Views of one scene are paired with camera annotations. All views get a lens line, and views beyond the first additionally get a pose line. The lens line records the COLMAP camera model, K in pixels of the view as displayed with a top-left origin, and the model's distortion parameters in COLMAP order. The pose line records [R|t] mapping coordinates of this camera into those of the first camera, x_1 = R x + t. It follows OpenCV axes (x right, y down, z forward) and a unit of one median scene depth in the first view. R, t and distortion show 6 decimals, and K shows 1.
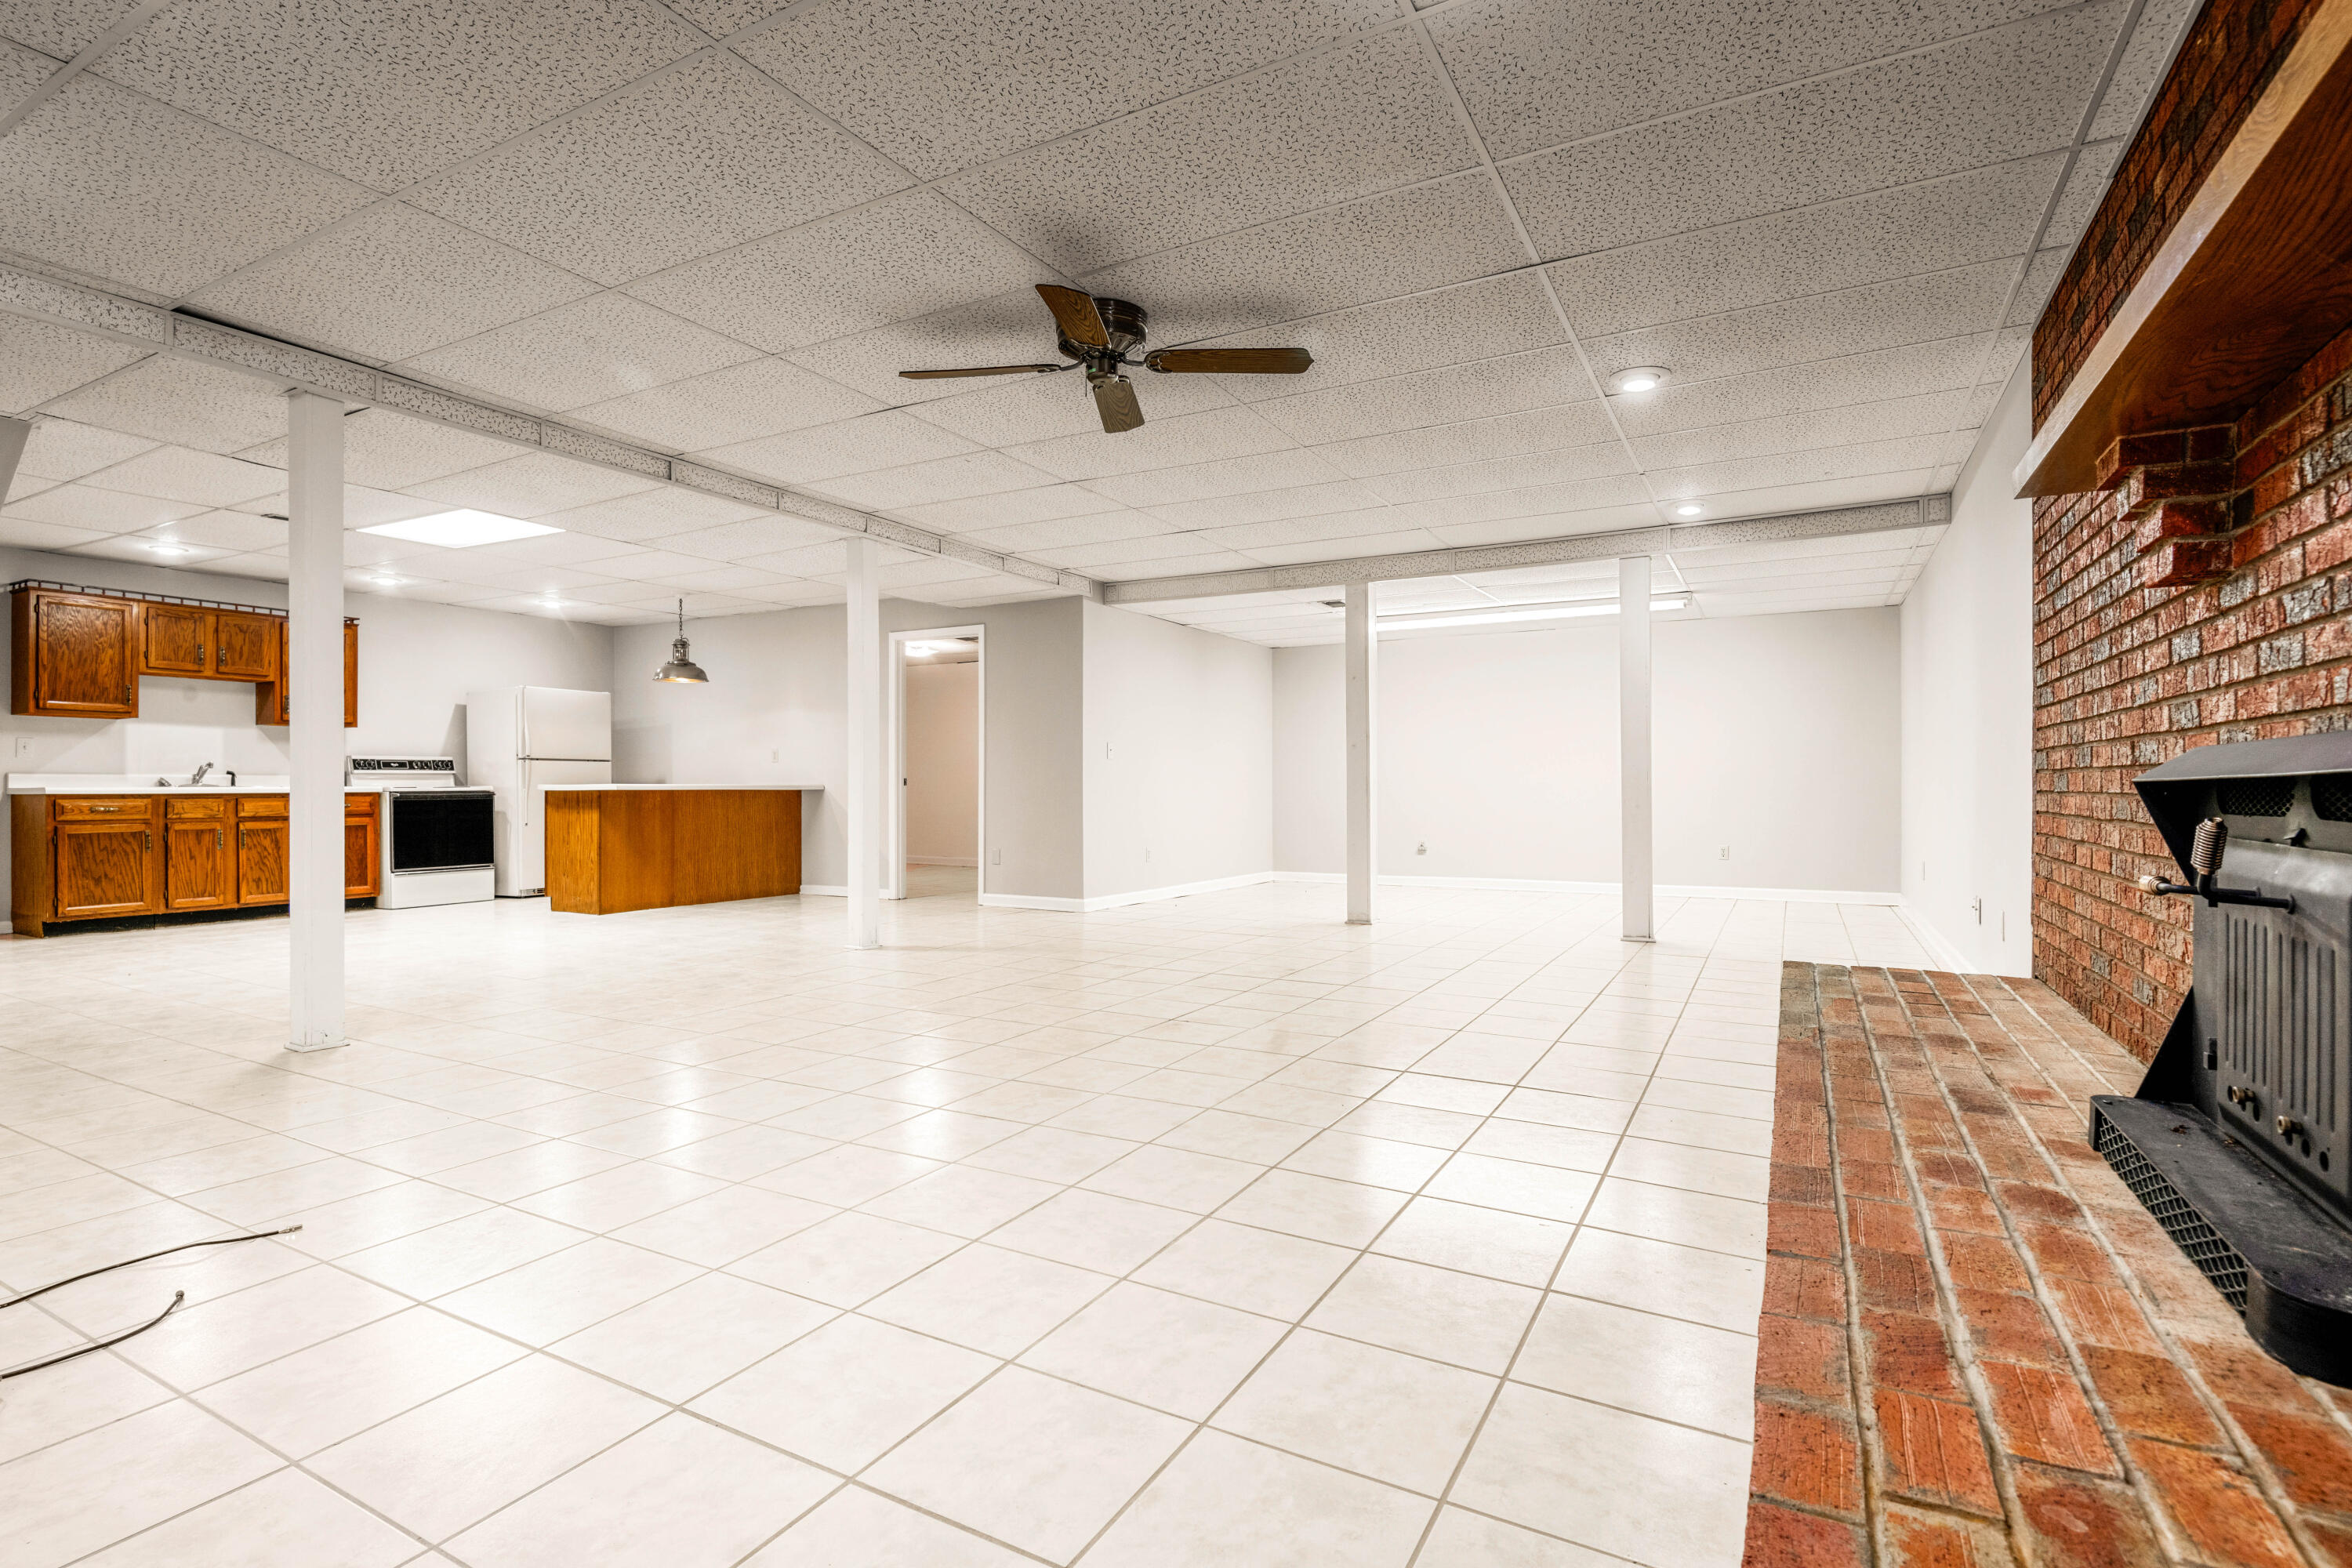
lens RADIAL K [[1090.6, 0, 1159.7], [0, 1090.6, 785.6], [0, 0, 1]] dist [-0.009937, -0.002147]
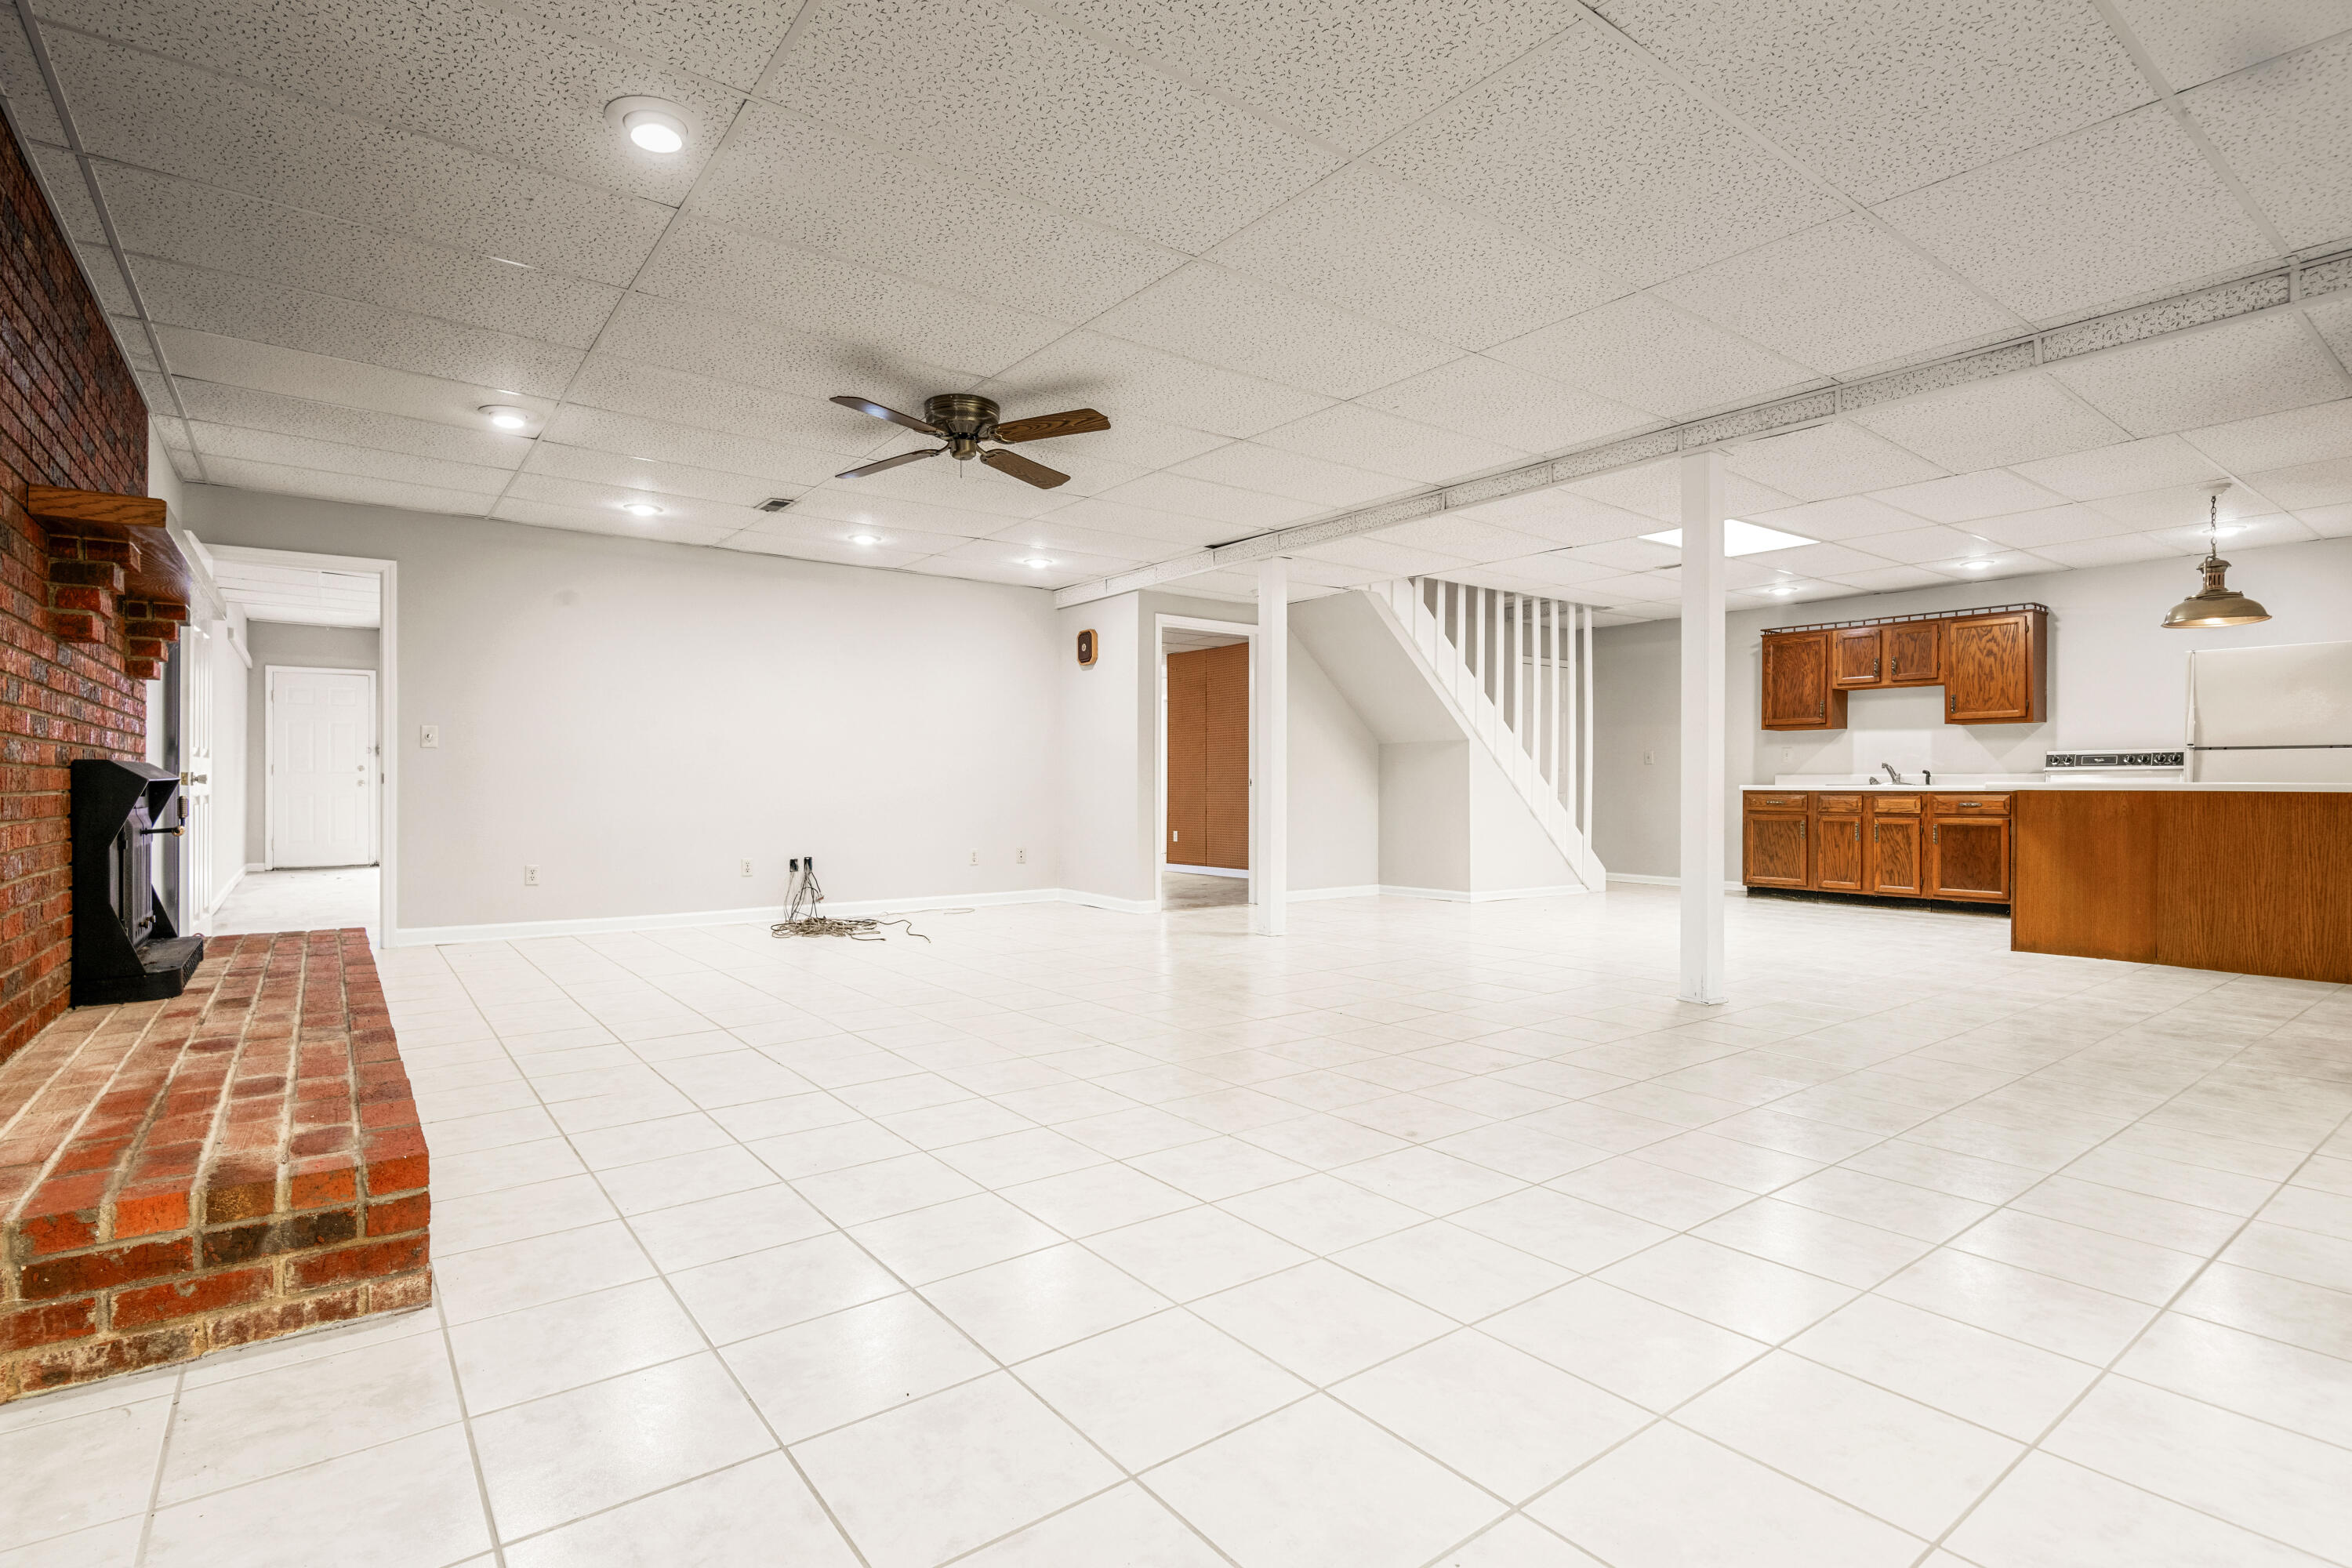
lens RADIAL K [[1090.6, 0, 1152.2], [0, 1090.6, 785.6], [0, 0, 1]] dist [-0.009937, -0.002147]
pose [[-0.387833, 0.002840, -0.921725, 0.437587], [0.000412, 0.999996, 0.002908, -0.001612], [0.921730, 0.000748, -0.387832, 0.733817]]
